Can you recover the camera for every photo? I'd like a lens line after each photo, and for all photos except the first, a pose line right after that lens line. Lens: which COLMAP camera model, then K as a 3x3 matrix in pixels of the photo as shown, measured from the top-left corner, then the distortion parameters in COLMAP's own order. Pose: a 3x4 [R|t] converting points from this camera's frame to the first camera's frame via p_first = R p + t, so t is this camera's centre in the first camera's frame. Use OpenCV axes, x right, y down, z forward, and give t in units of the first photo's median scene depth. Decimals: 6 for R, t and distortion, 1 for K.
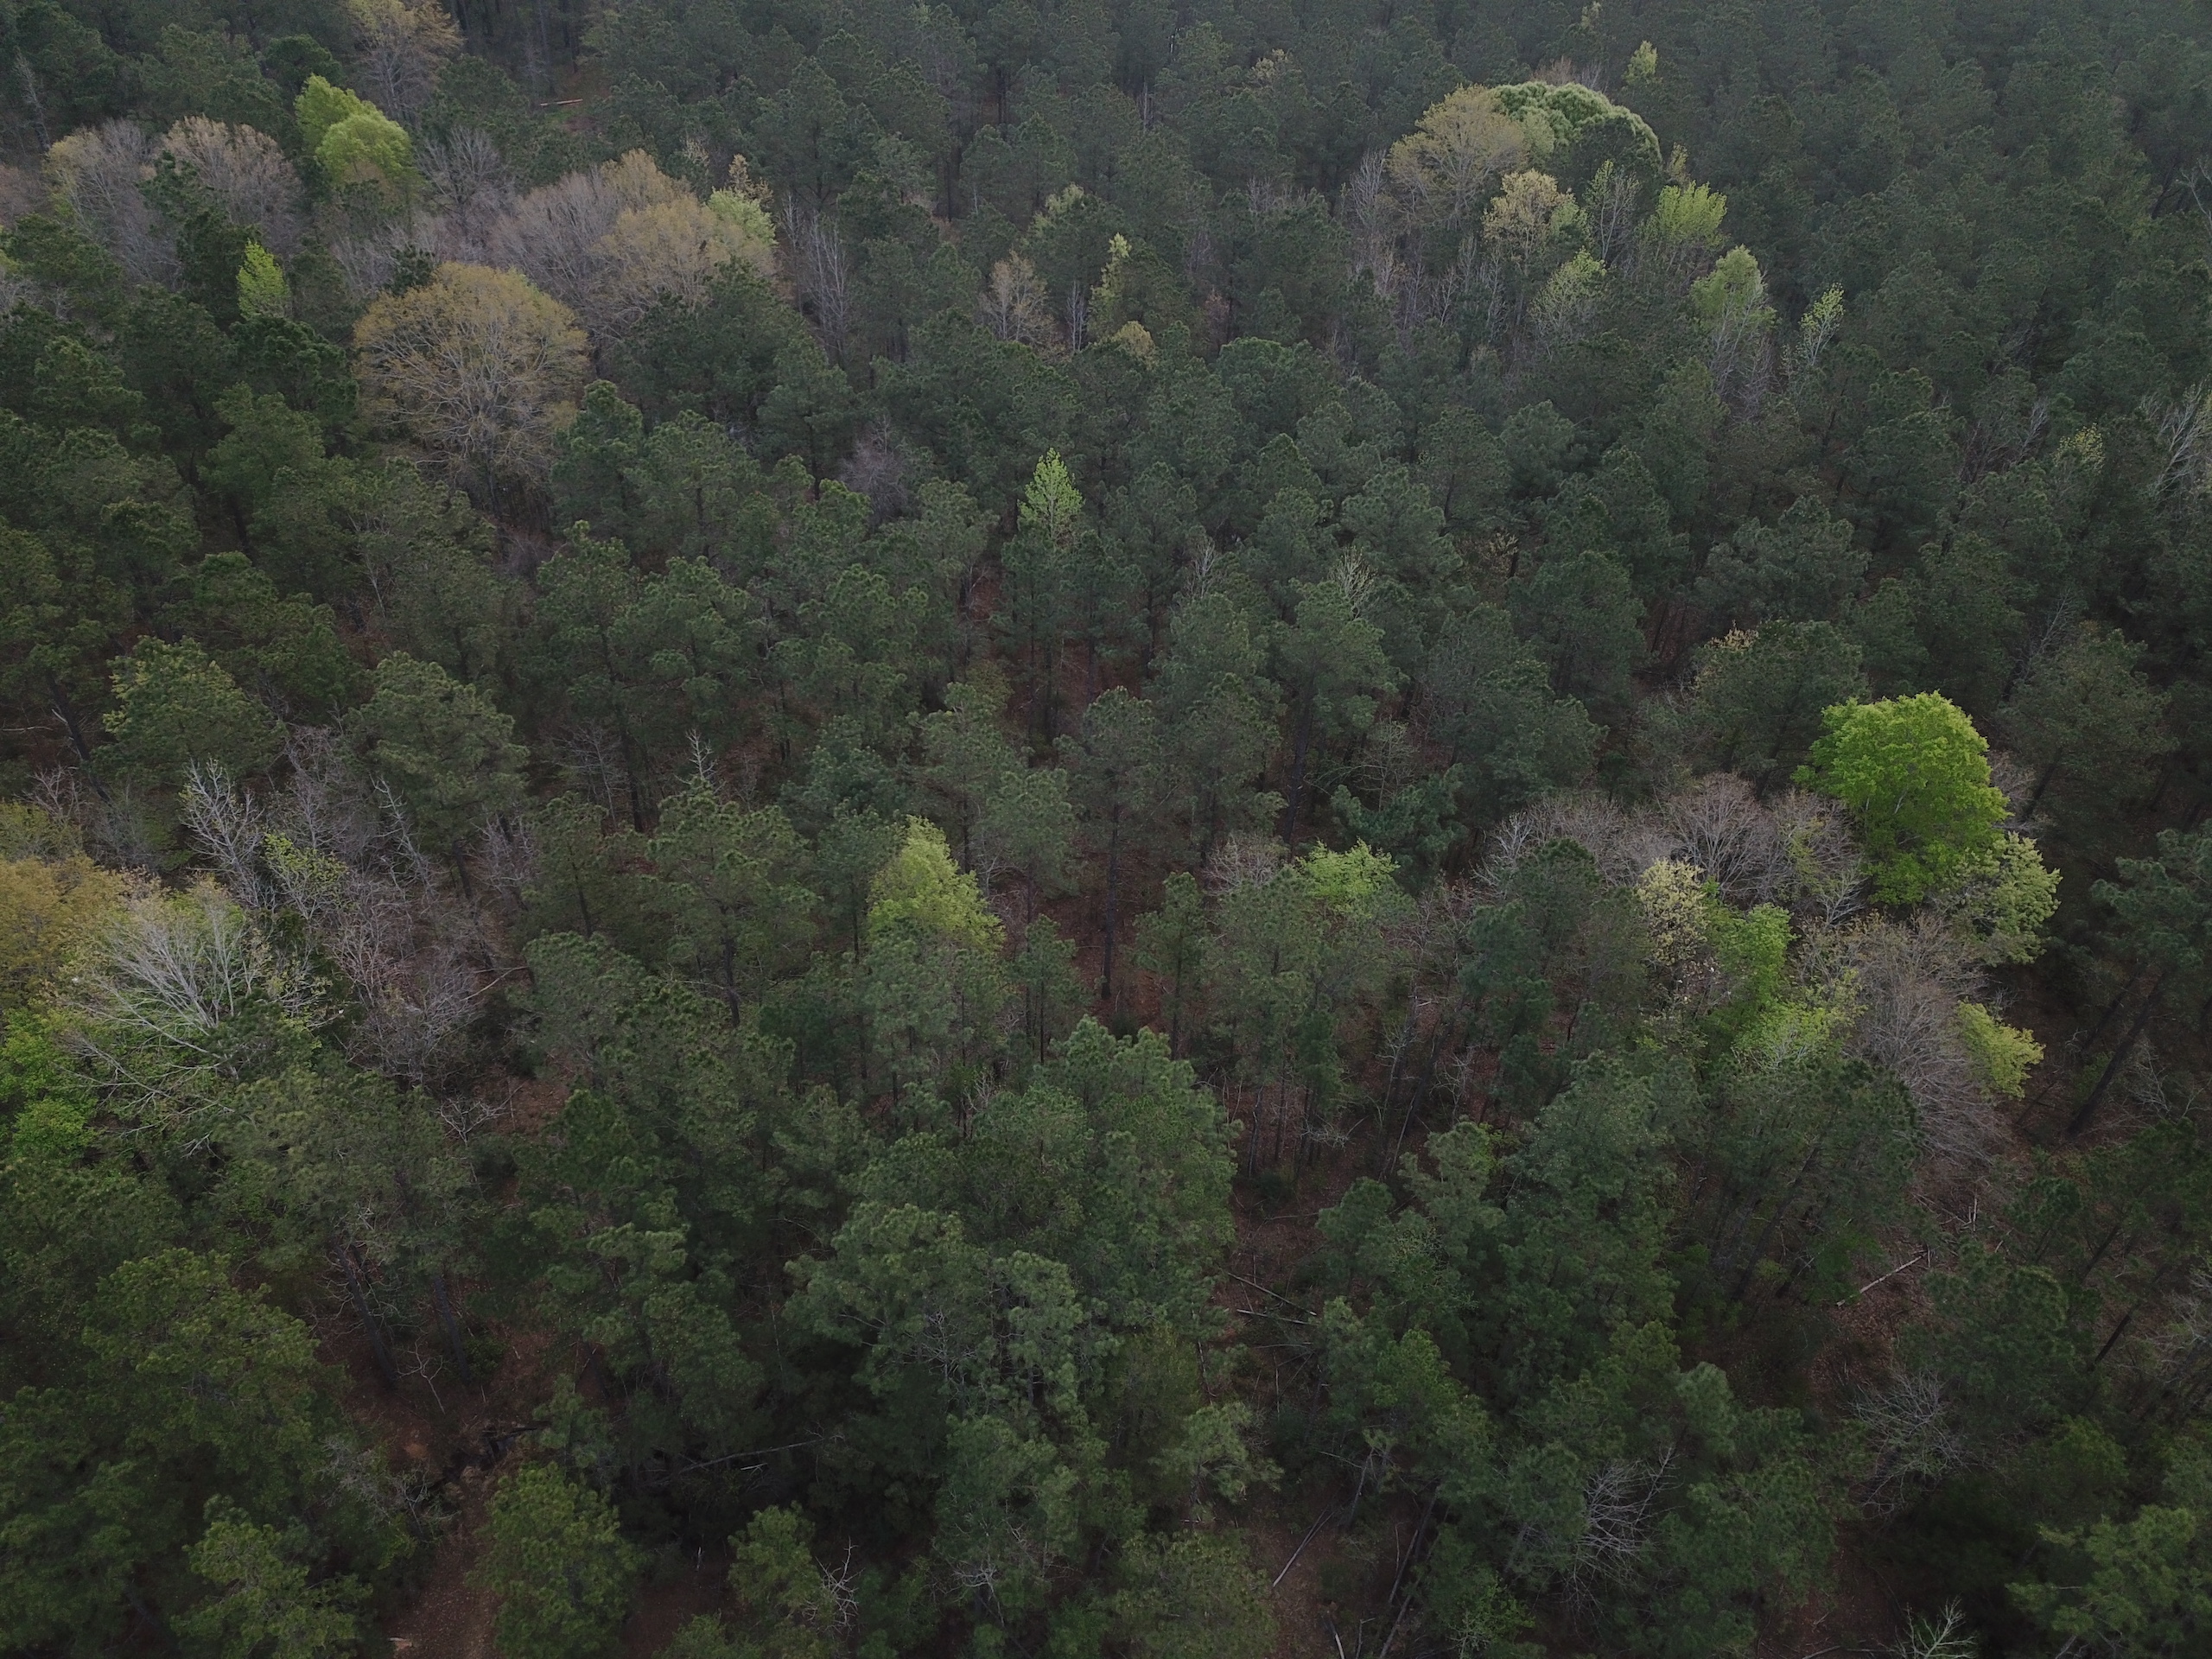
lens RADIAL K [[1676.1, 0, 1086.5], [0, 1676.1, 835.0], [0, 0, 1]] dist [0.021344, -0.011620]
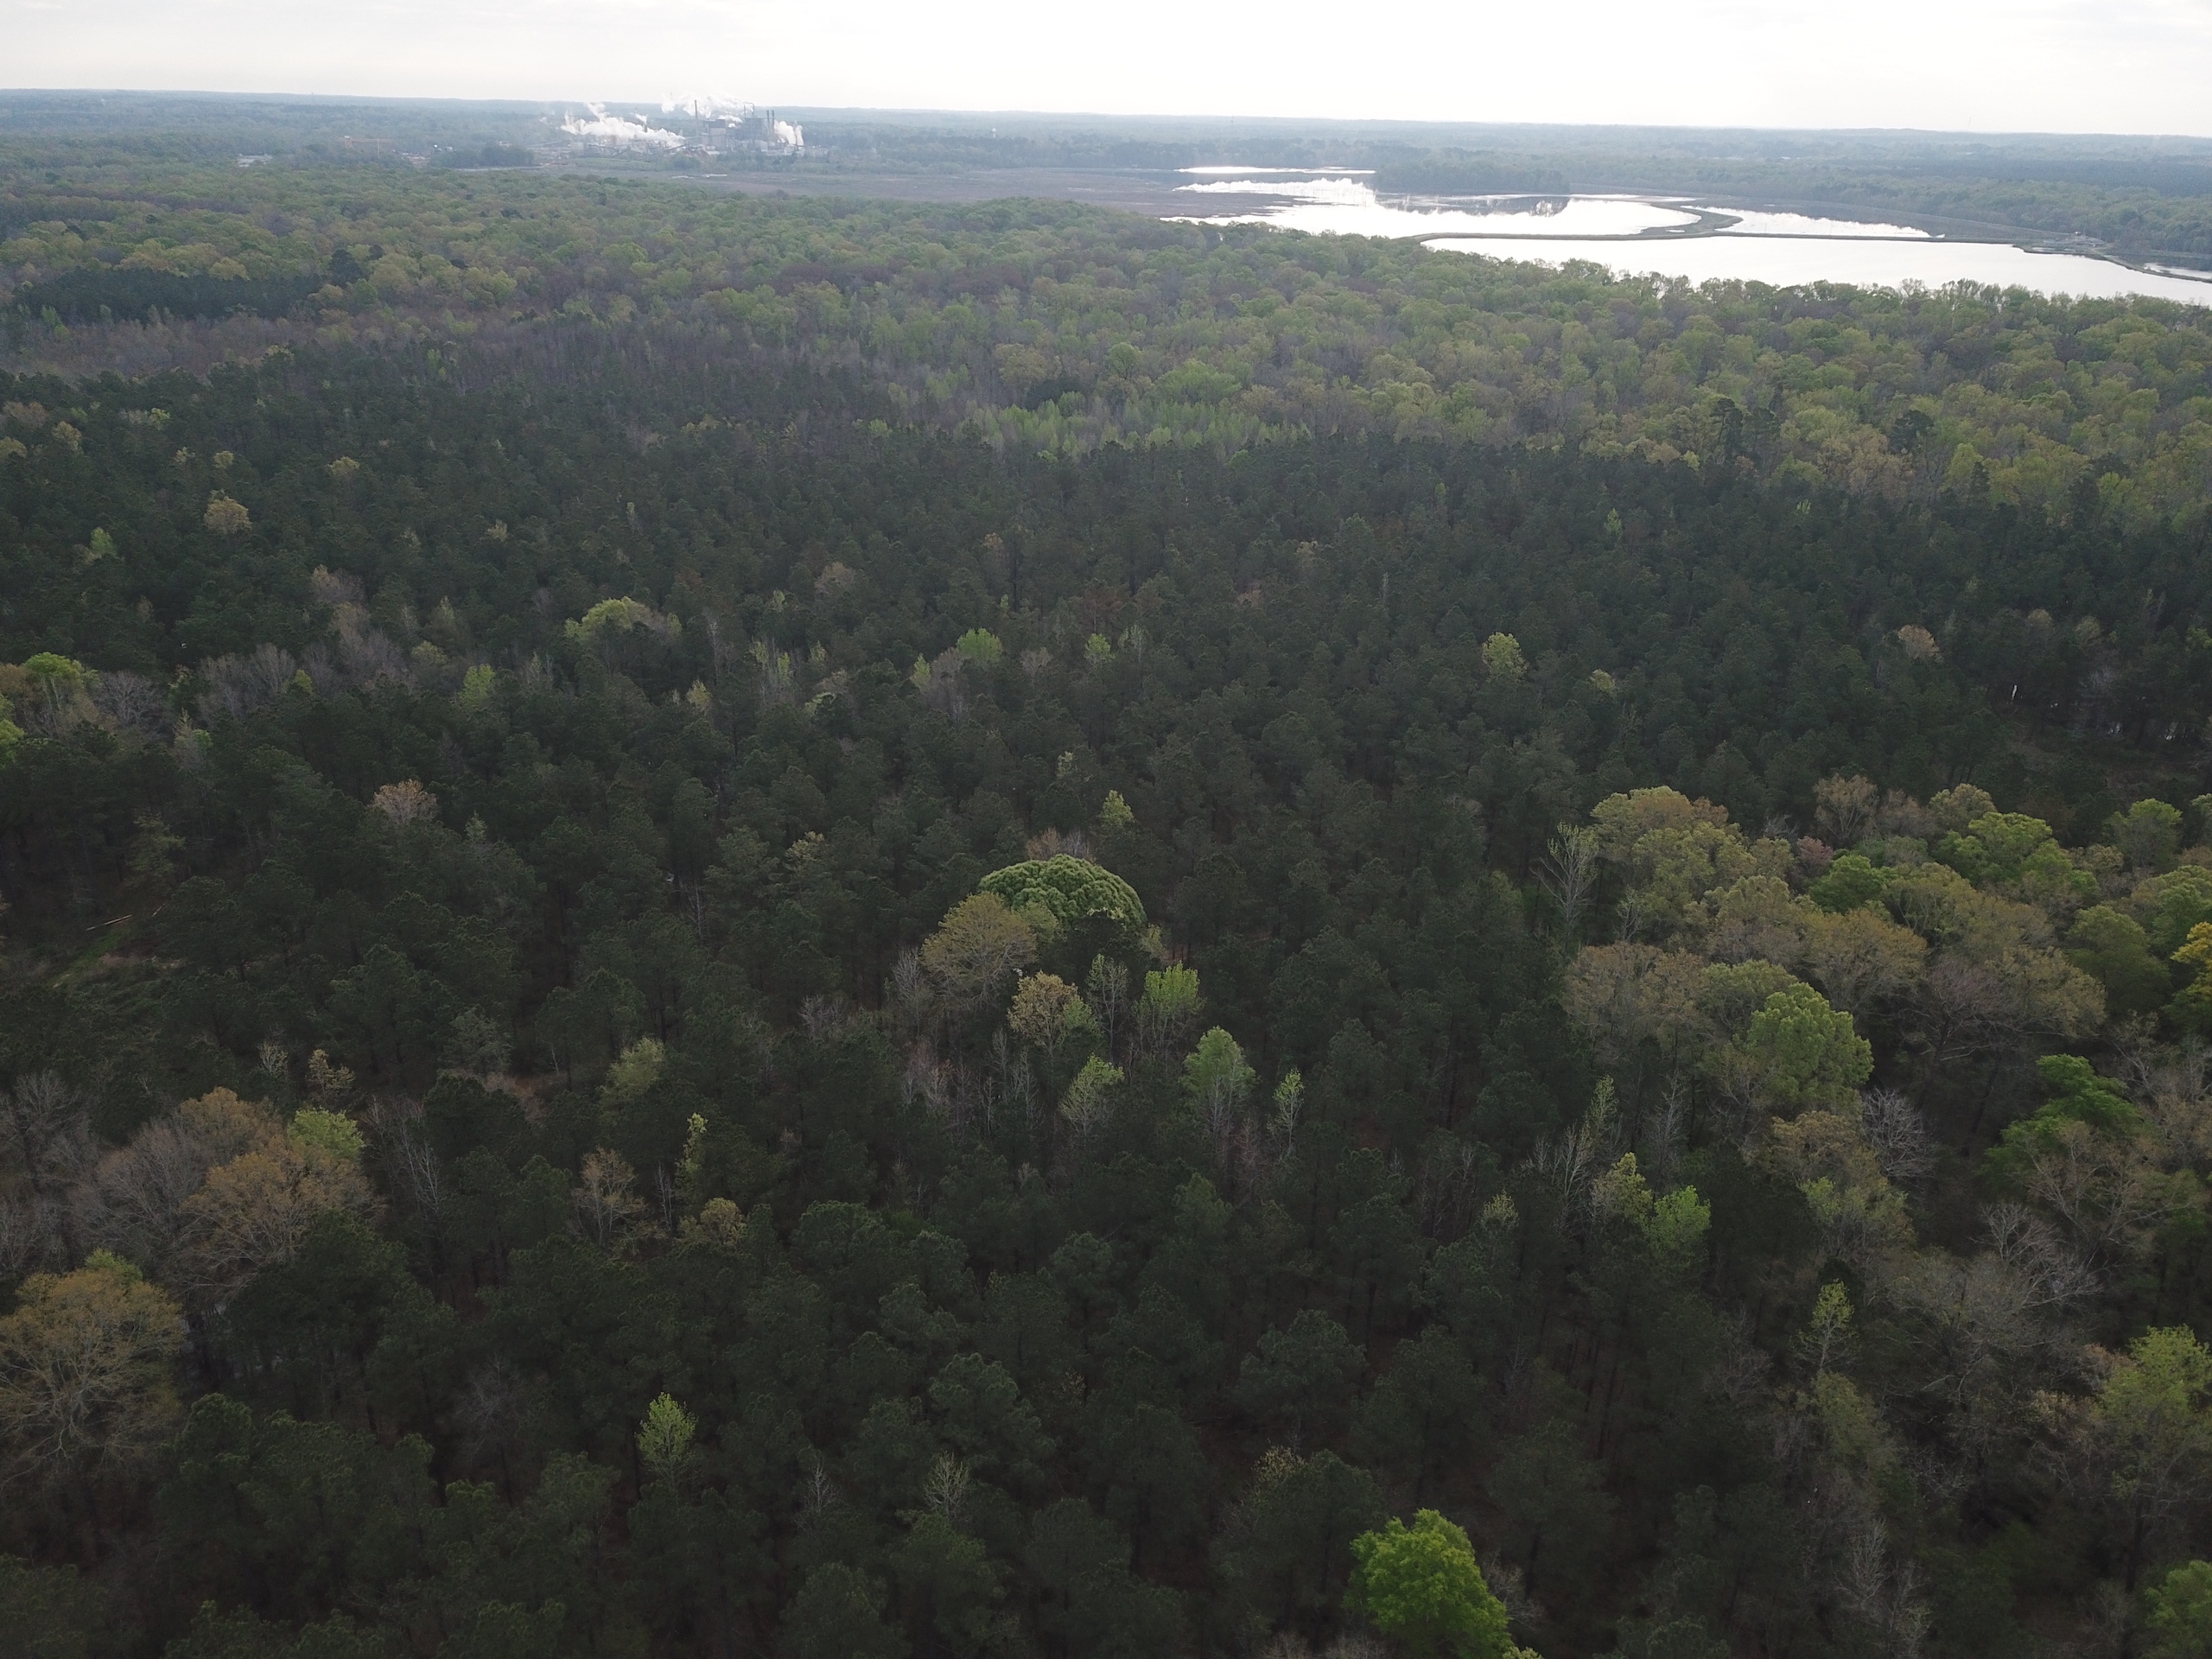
lens RADIAL K [[1676.1, 0, 1082.4], [0, 1676.1, 849.4], [0, 0, 1]] dist [0.021344, -0.011620]
pose [[0.960703, -0.124620, 0.248031, 0.016914], [0.188260, 0.949160, -0.252296, -0.278562], [-0.203980, 0.289076, 0.935322, -0.226425]]
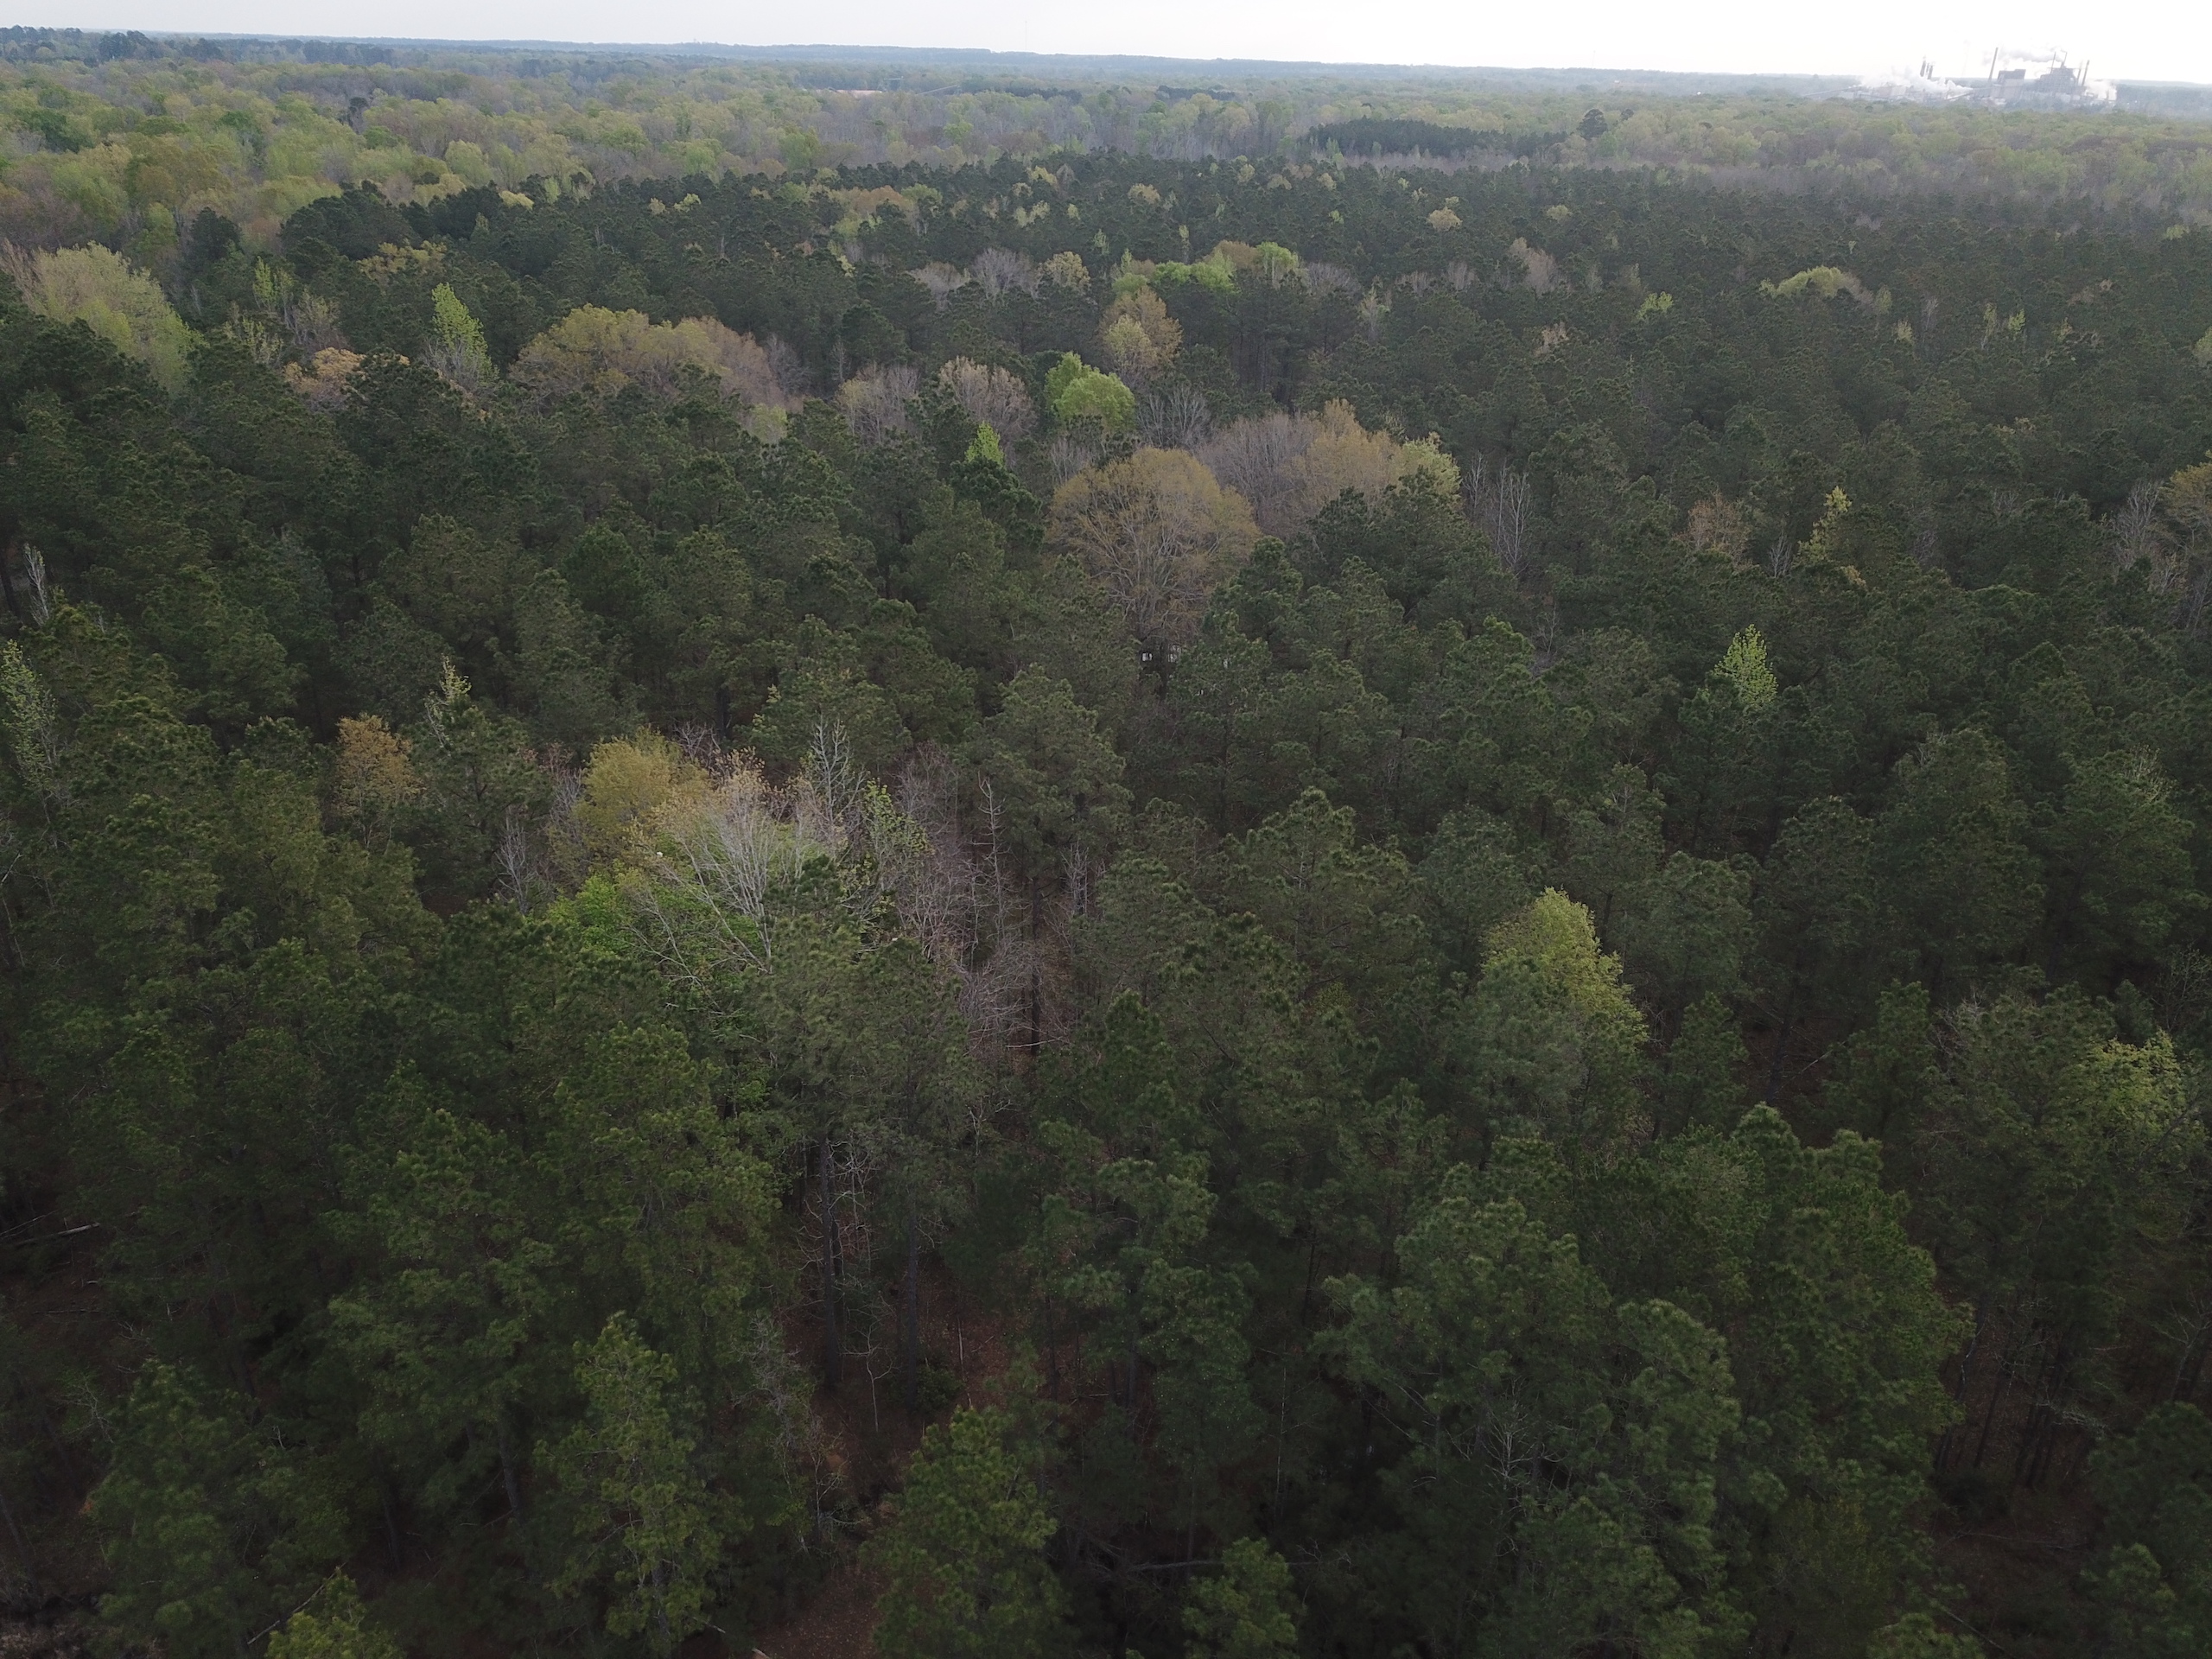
lens RADIAL K [[1676.1, 0, 1092.3], [0, 1676.1, 841.4], [0, 0, 1]] dist [0.021344, -0.011620]
pose [[0.929935, 0.143272, -0.338665, -0.032591], [-0.229502, 0.945718, -0.230100, 0.189003], [0.287315, 0.291702, 0.912338, 0.145529]]
